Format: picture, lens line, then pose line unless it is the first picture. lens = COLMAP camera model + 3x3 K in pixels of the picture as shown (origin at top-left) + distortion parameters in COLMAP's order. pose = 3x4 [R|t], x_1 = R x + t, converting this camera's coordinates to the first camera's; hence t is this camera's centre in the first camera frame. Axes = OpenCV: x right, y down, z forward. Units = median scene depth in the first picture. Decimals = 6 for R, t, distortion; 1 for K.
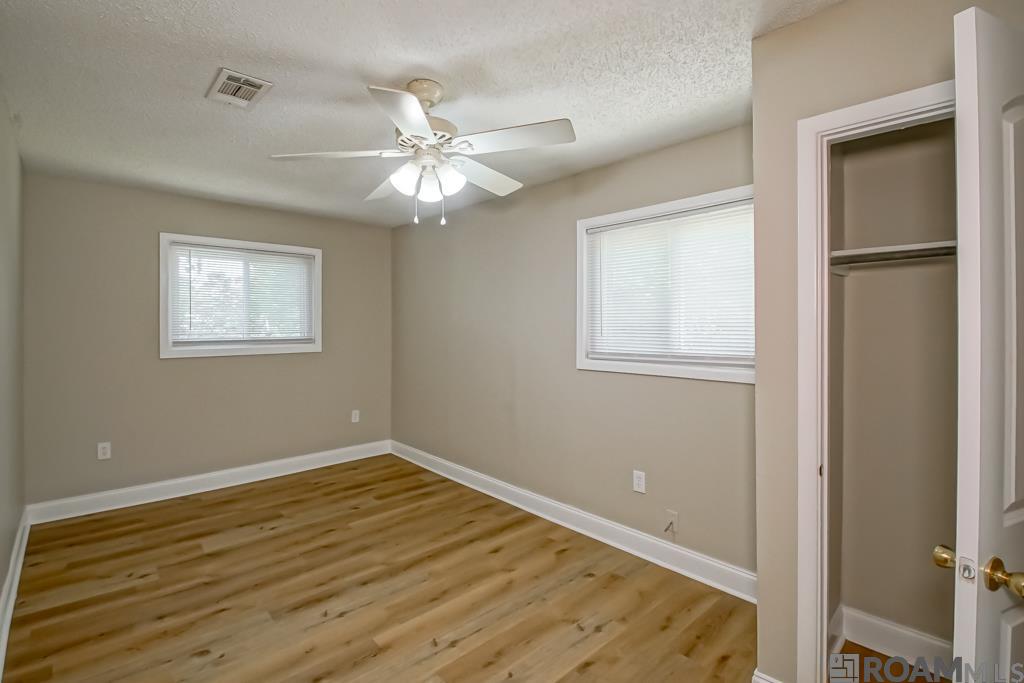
lens RADIAL K [[466.5, 0, 505.9], [0, 466.5, 327.7], [0, 0, 1]] dist [-0.004899, -0.001326]
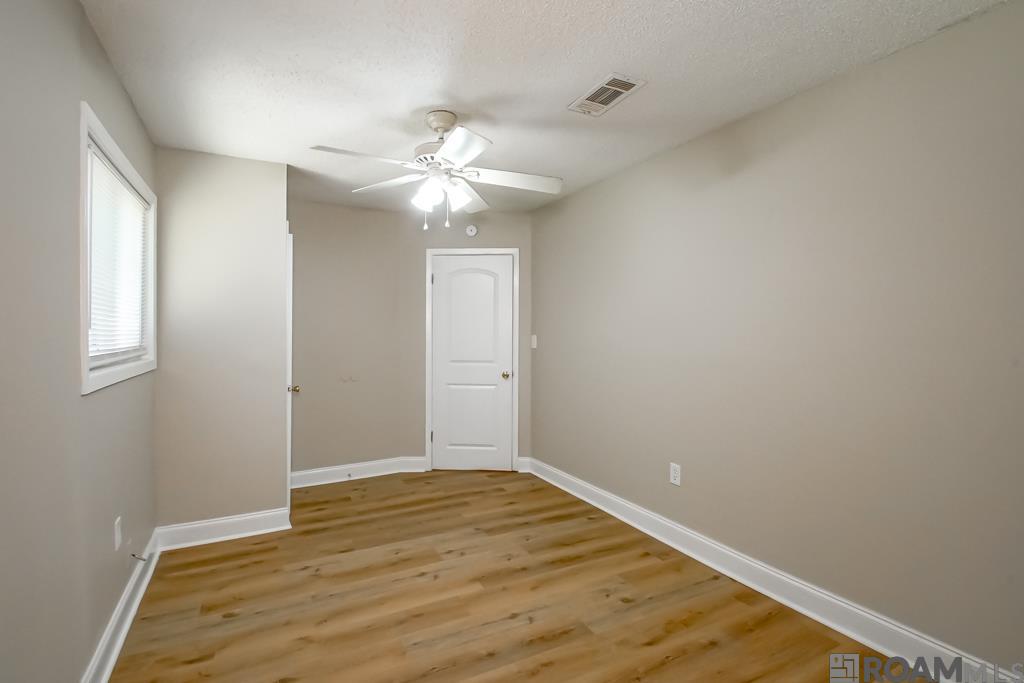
lens RADIAL K [[466.5, 0, 509.9], [0, 466.5, 334.4], [0, 0, 1]] dist [-0.004899, -0.001326]
pose [[-0.967341, -0.001130, 0.253474, -0.586512], [0.001369, 0.999952, 0.009685, 0.029971], [-0.253473, 0.009715, -0.967294, 1.919687]]
